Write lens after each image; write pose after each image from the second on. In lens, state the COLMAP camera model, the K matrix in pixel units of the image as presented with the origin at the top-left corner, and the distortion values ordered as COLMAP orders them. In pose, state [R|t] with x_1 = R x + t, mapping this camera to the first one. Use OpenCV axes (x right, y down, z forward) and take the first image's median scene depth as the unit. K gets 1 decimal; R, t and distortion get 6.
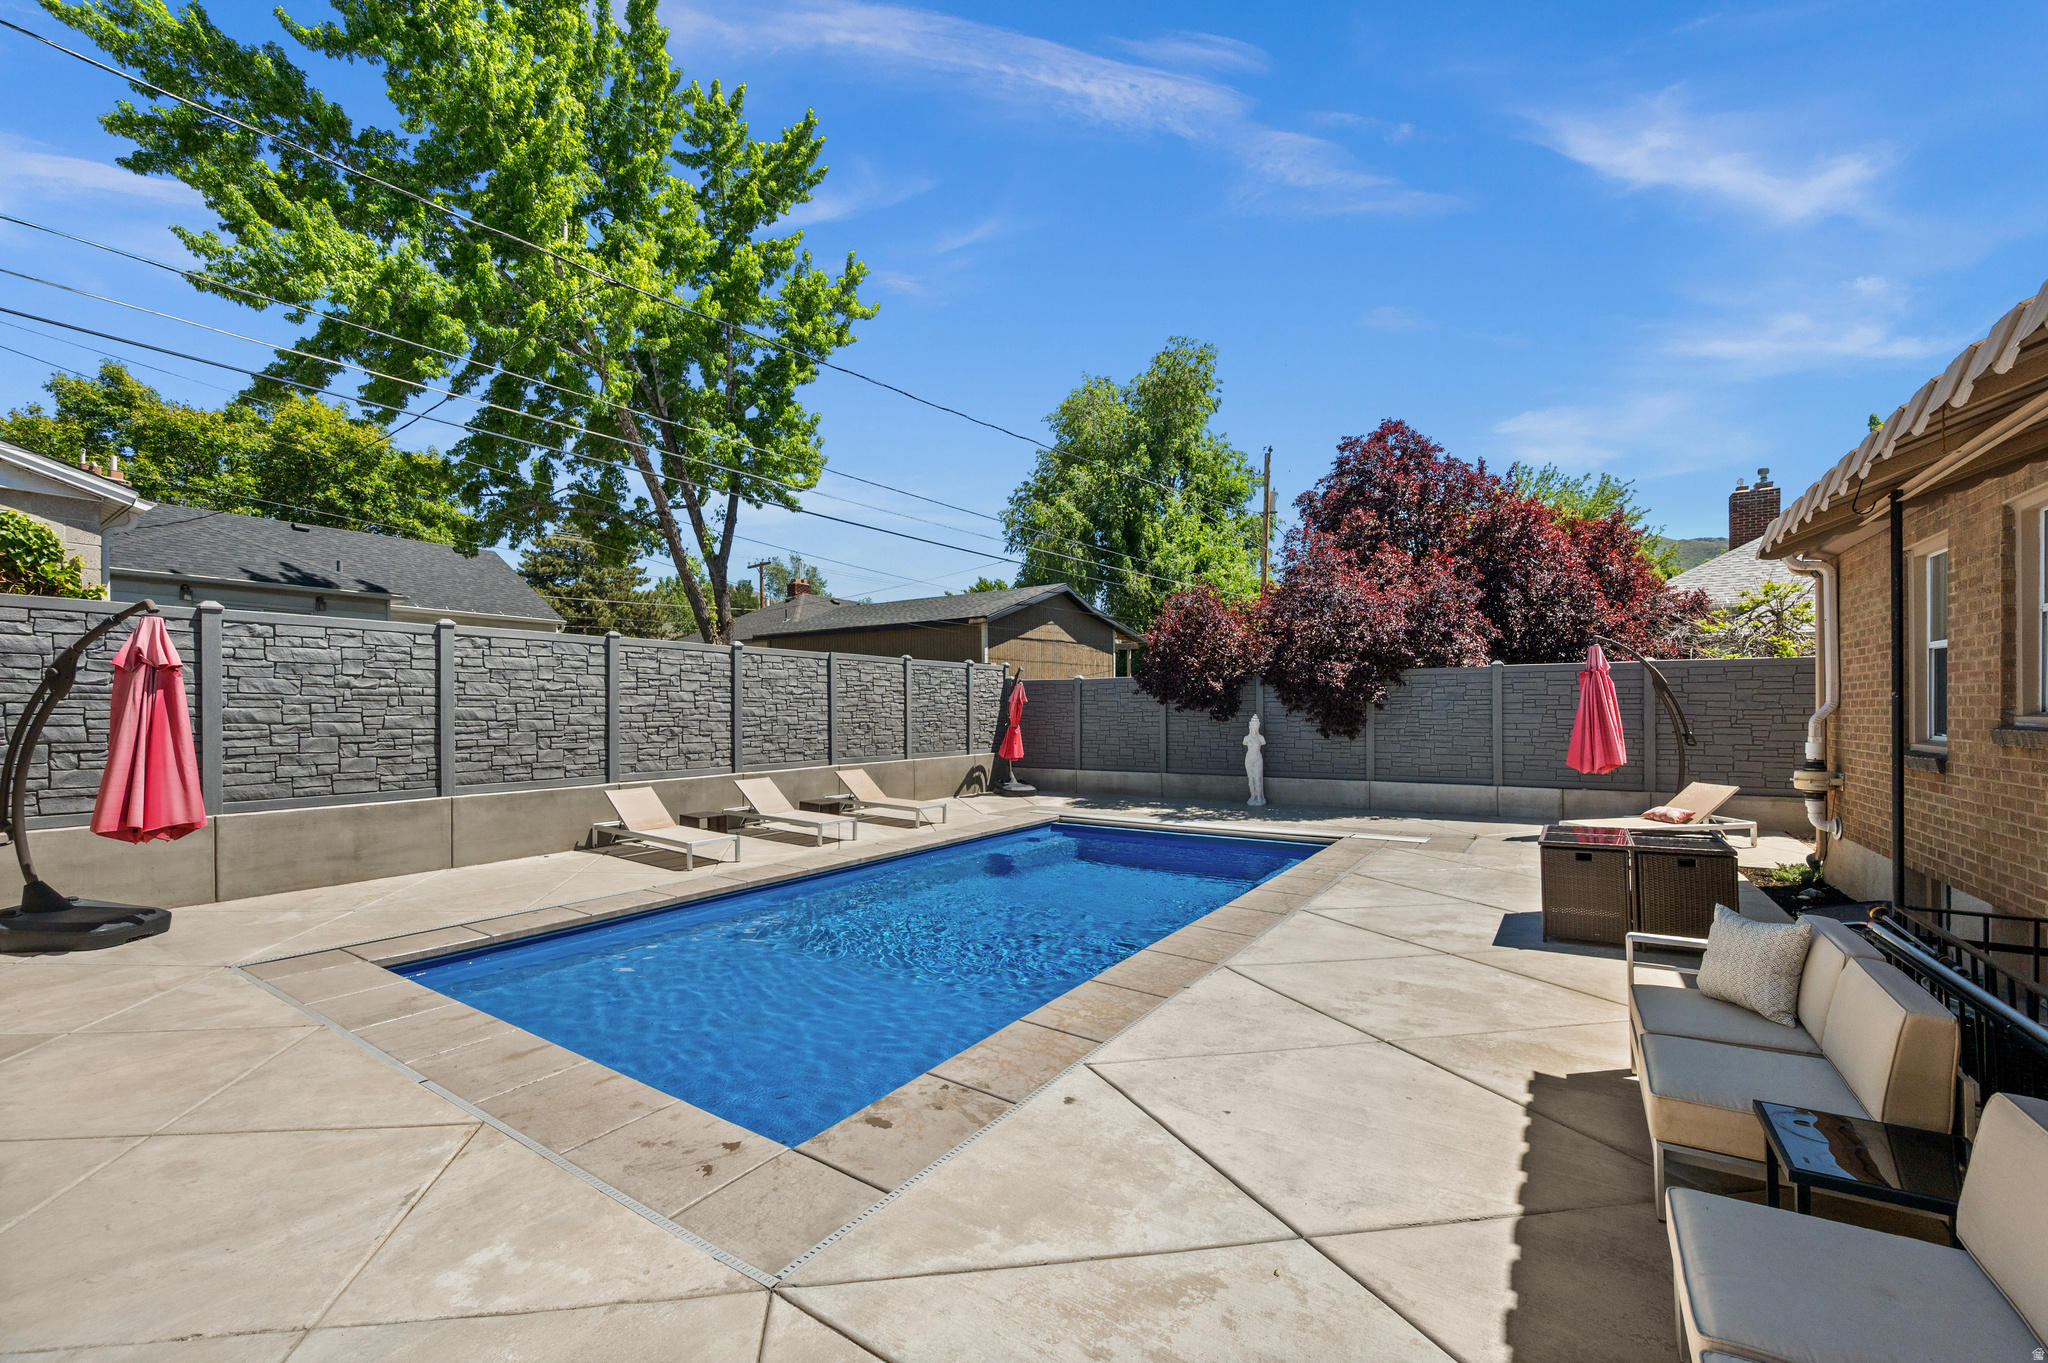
lens RADIAL K [[812.5, 0, 1035.9], [0, 812.5, 681.8], [0, 0, 1]] dist [-0.000089, 0.000039]
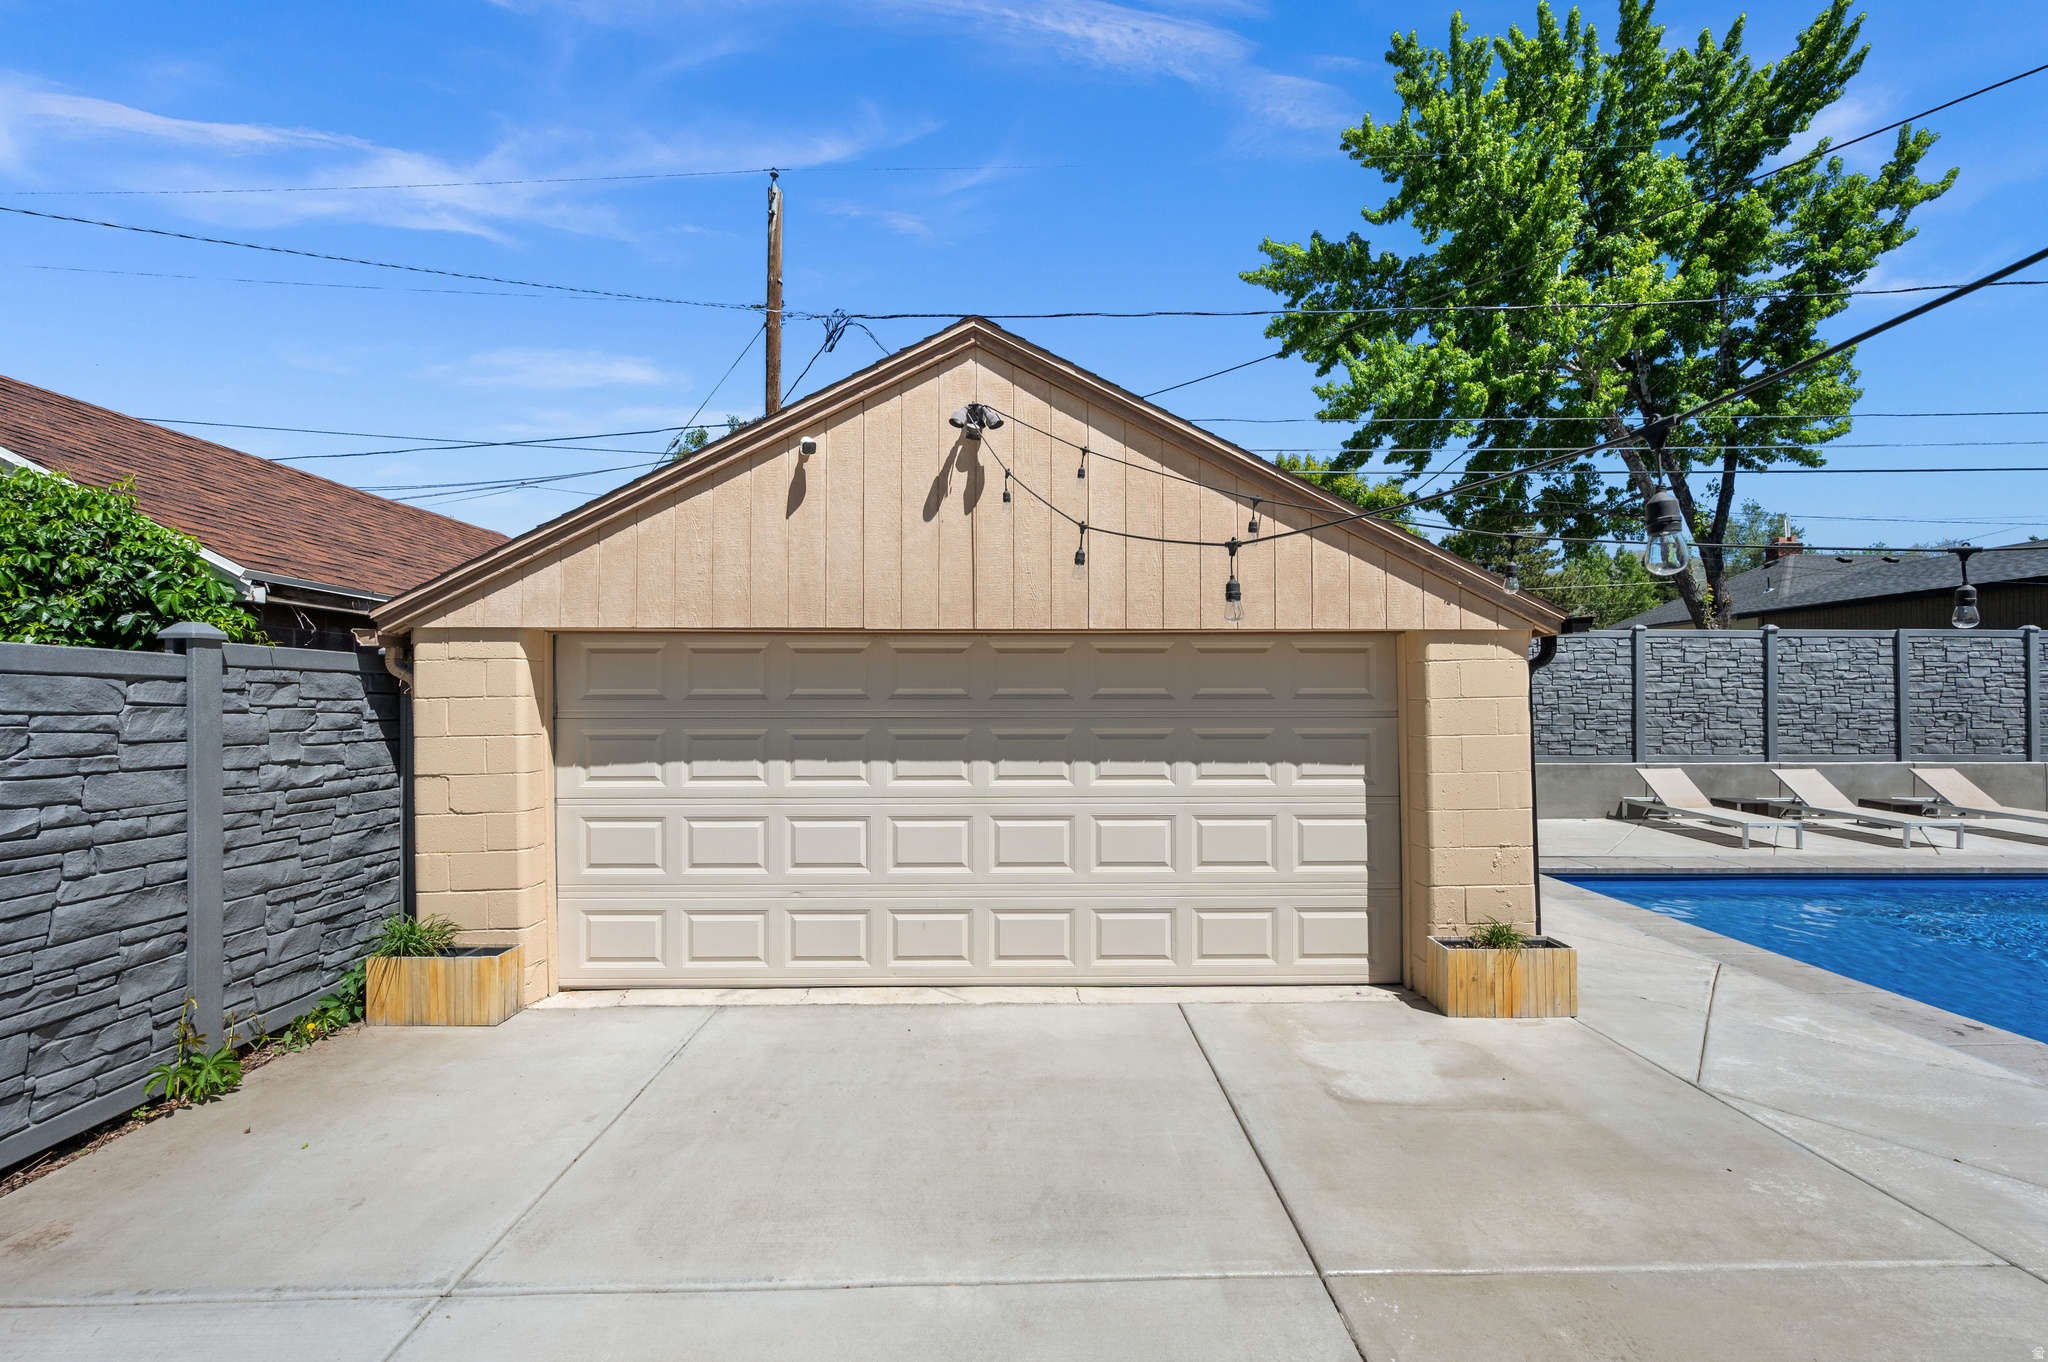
lens RADIAL K [[837.4, 0, 1022.0], [0, 837.4, 690.7], [0, 0, 1]] dist [-0.000324, -0.000159]
pose [[0.547261, -0.006023, -0.836940, -0.020982], [0.027384, 0.999568, 0.010712, -0.006332], [0.836514, -0.028781, 0.547190, -0.252709]]
